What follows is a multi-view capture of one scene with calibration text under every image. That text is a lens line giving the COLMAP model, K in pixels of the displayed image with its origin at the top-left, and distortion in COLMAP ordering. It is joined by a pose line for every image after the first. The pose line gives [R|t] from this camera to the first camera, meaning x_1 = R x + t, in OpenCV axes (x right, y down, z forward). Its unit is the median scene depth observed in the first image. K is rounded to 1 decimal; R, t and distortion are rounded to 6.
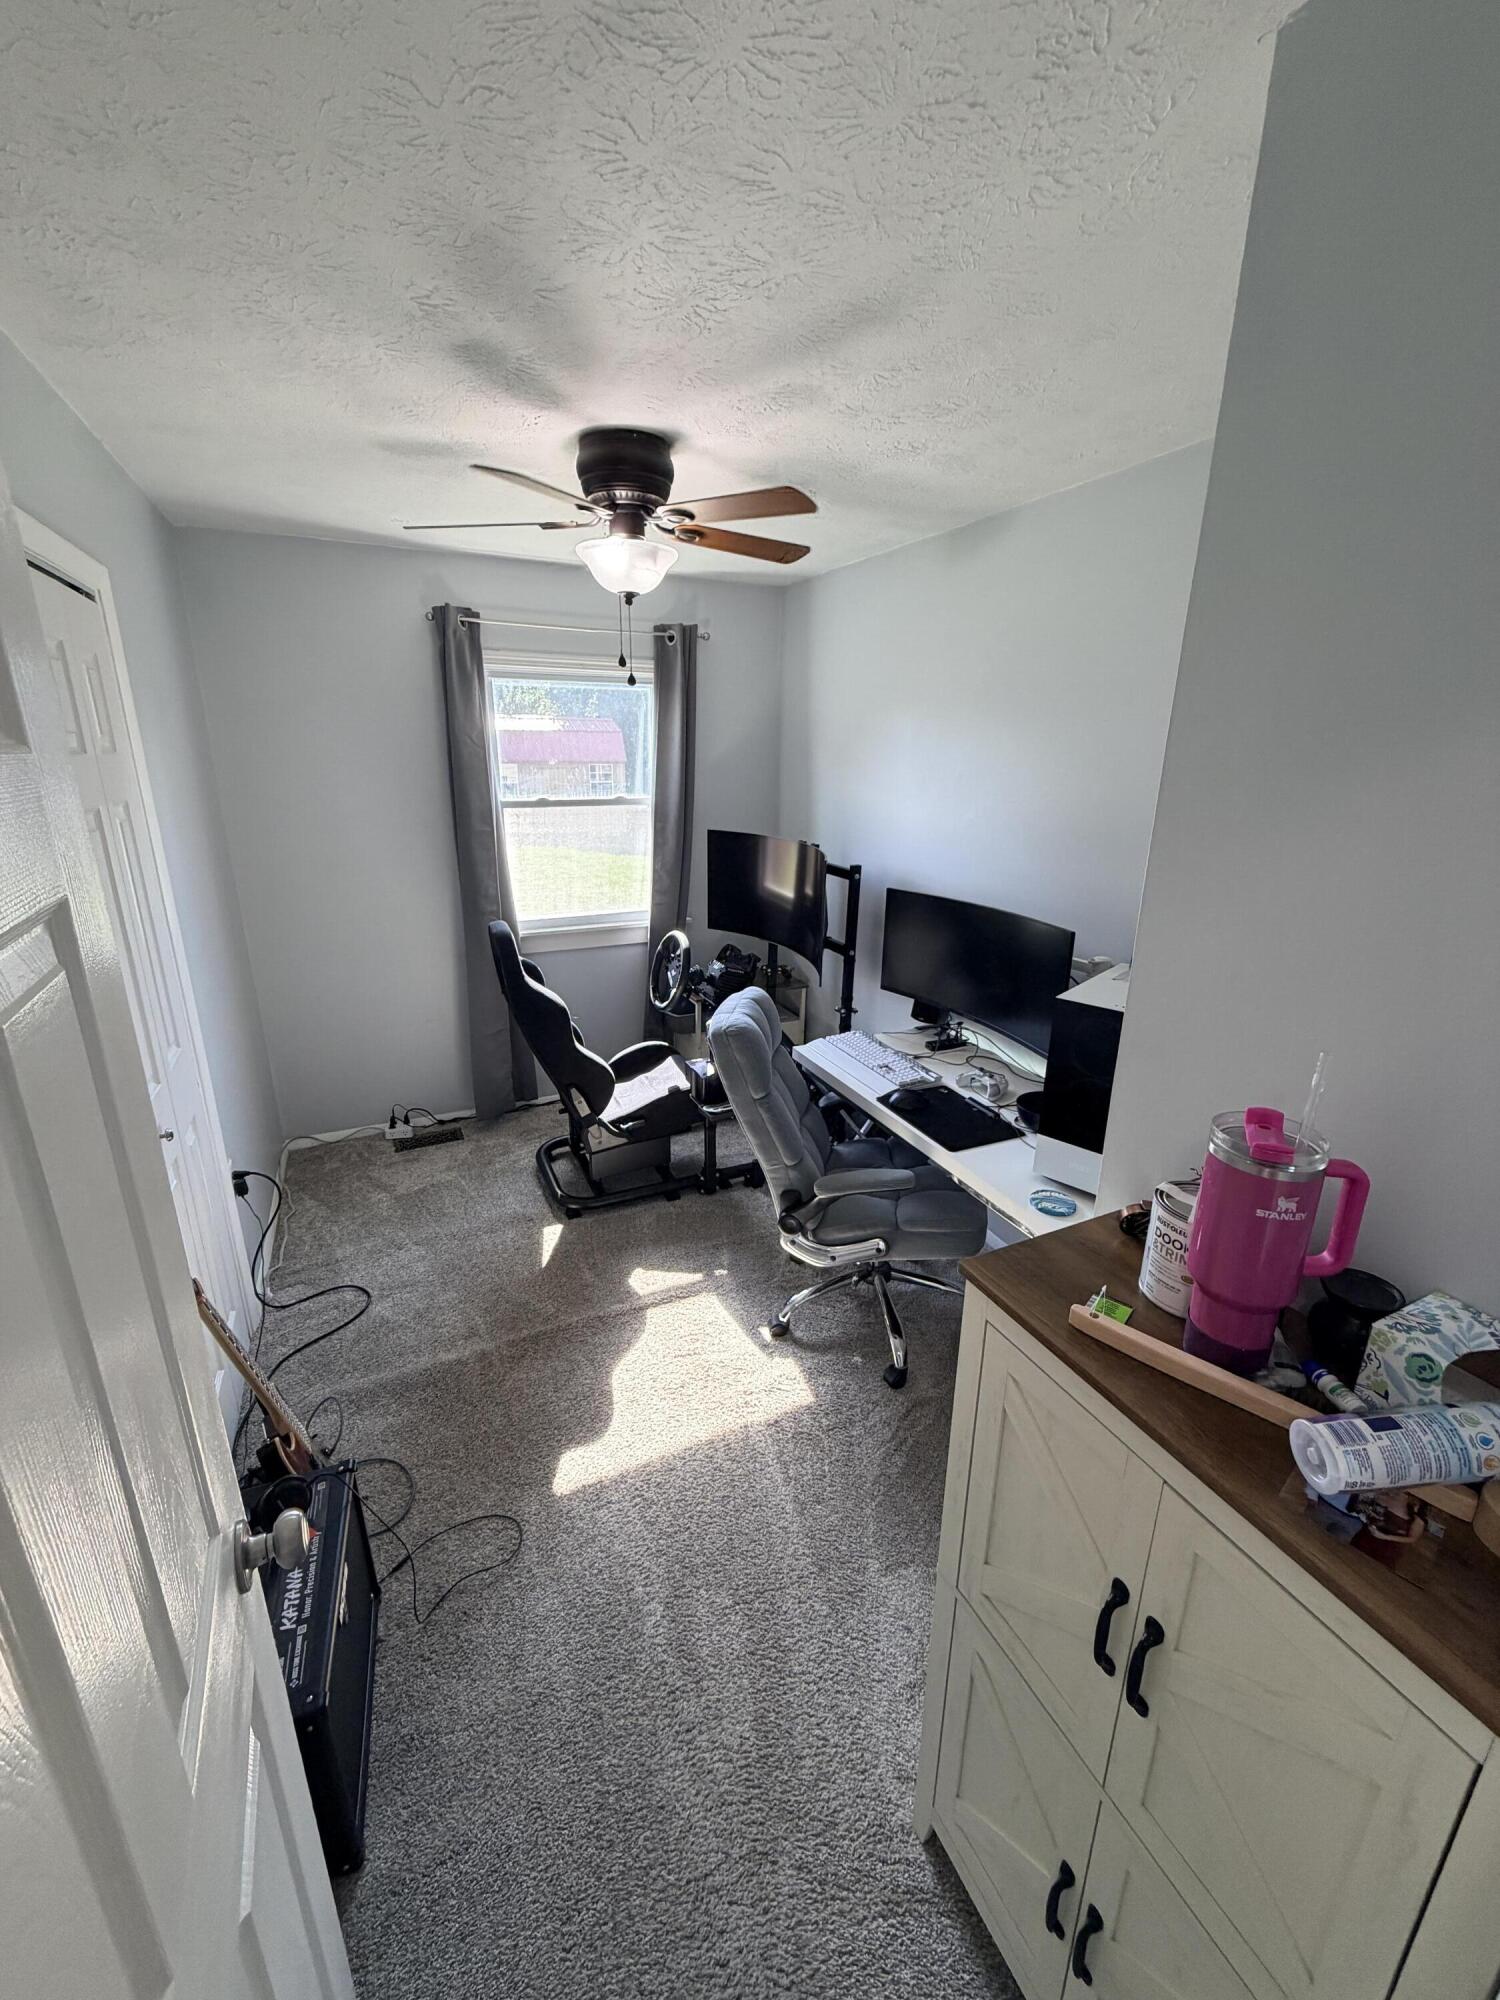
lens RADIAL K [[796.7, 0, 754.4], [0, 796.7, 991.7], [0, 0, 1]] dist [0.001126, -0.000211]
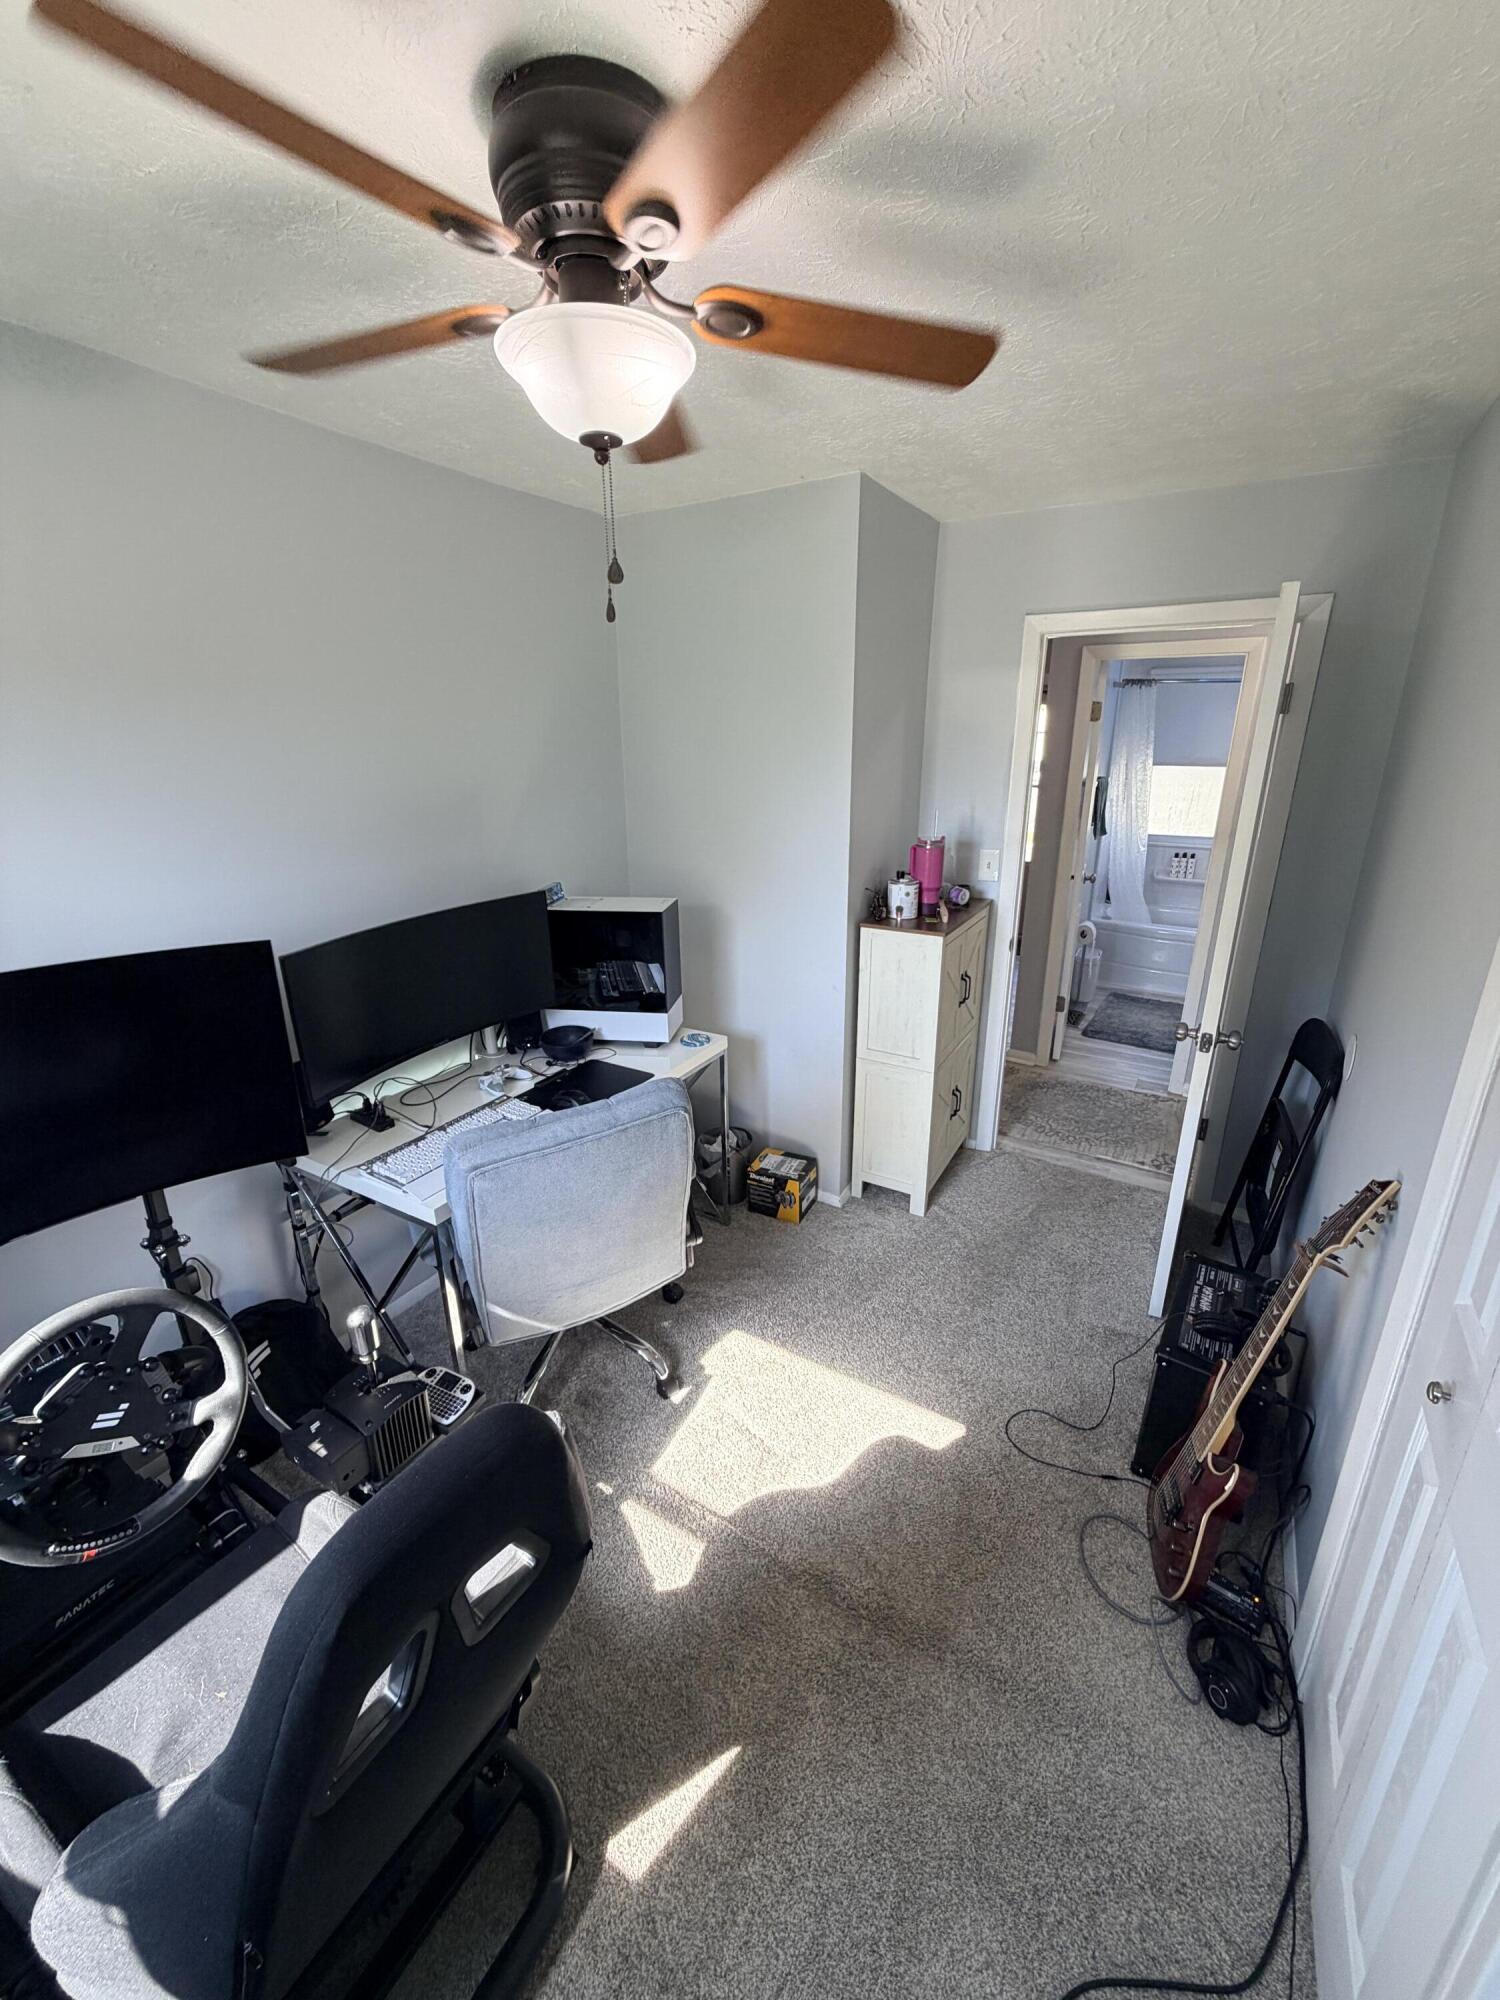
lens RADIAL K [[796.7, 0, 753.3], [0, 796.7, 994.4], [0, 0, 1]] dist [0.001126, -0.000211]
pose [[-0.561260, -0.258720, 0.786162, -0.627517], [0.250790, 0.852061, 0.459452, -0.345747], [-0.788728, 0.455034, -0.413343, 1.126469]]
